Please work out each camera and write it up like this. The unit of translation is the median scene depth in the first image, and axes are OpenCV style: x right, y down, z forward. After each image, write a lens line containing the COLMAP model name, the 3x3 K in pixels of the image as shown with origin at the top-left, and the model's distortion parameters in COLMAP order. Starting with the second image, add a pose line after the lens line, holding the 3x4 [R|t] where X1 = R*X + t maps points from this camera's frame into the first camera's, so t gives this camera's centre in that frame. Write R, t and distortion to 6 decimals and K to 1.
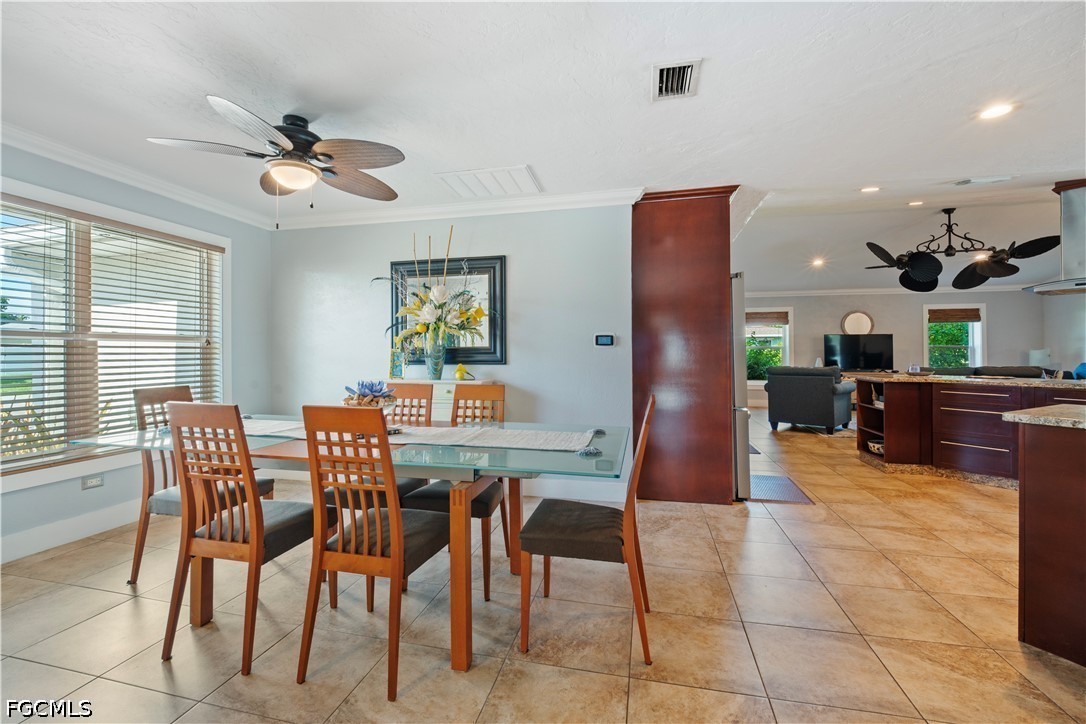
lens RADIAL K [[459.2, 0, 550.1], [0, 459.2, 354.5], [0, 0, 1]] dist [-0.000636, -0.006527]
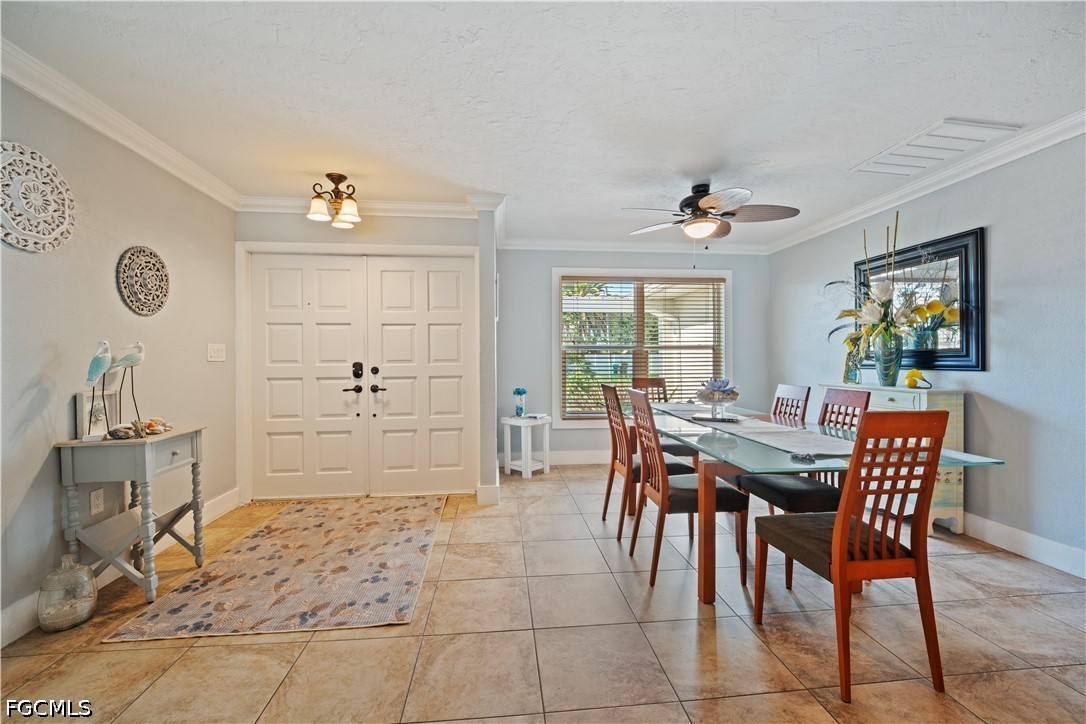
lens RADIAL K [[459.2, 0, 542.1], [0, 459.2, 361.5], [0, 0, 1]] dist [-0.000636, -0.006527]
pose [[0.320812, 0.004024, -0.947134, 0.283145], [0.001255, 0.999988, 0.004674, 0.001207], [0.947142, -0.002688, 0.320803, 0.048928]]
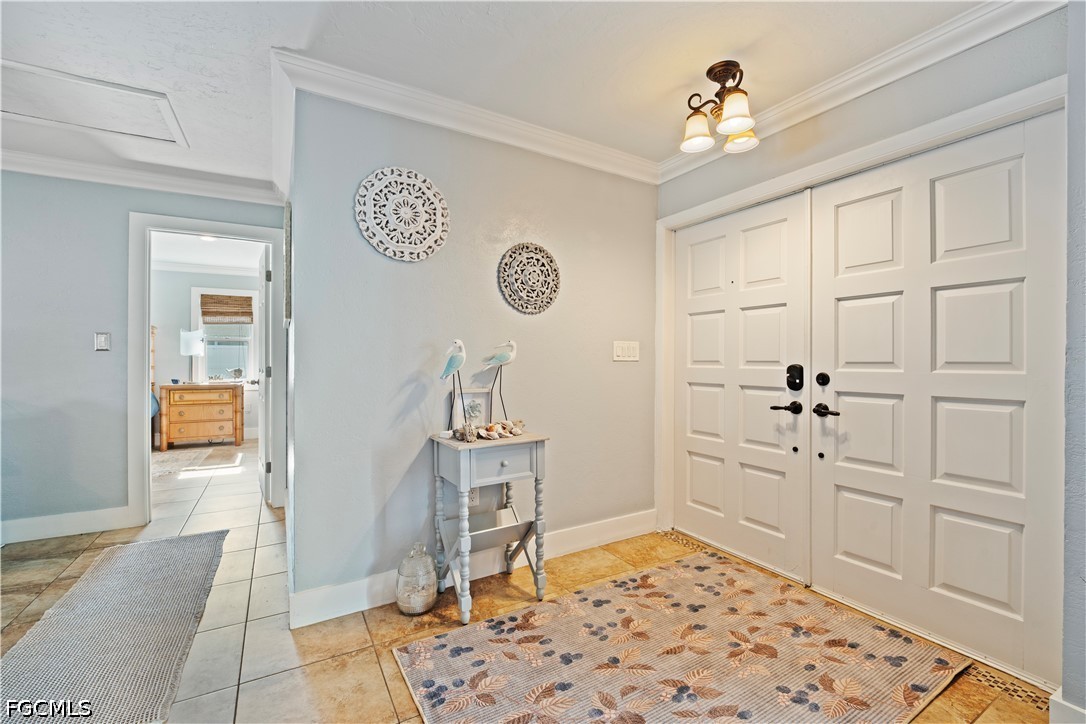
lens RADIAL K [[459.2, 0, 543.1], [0, 459.2, 361.1], [0, 0, 1]] dist [-0.000636, -0.006527]
pose [[-0.729444, 0.000281, -0.684041, -0.015858], [-0.005530, 0.999965, 0.006307, 0.000257], [0.684019, 0.008383, -0.729416, 0.168313]]
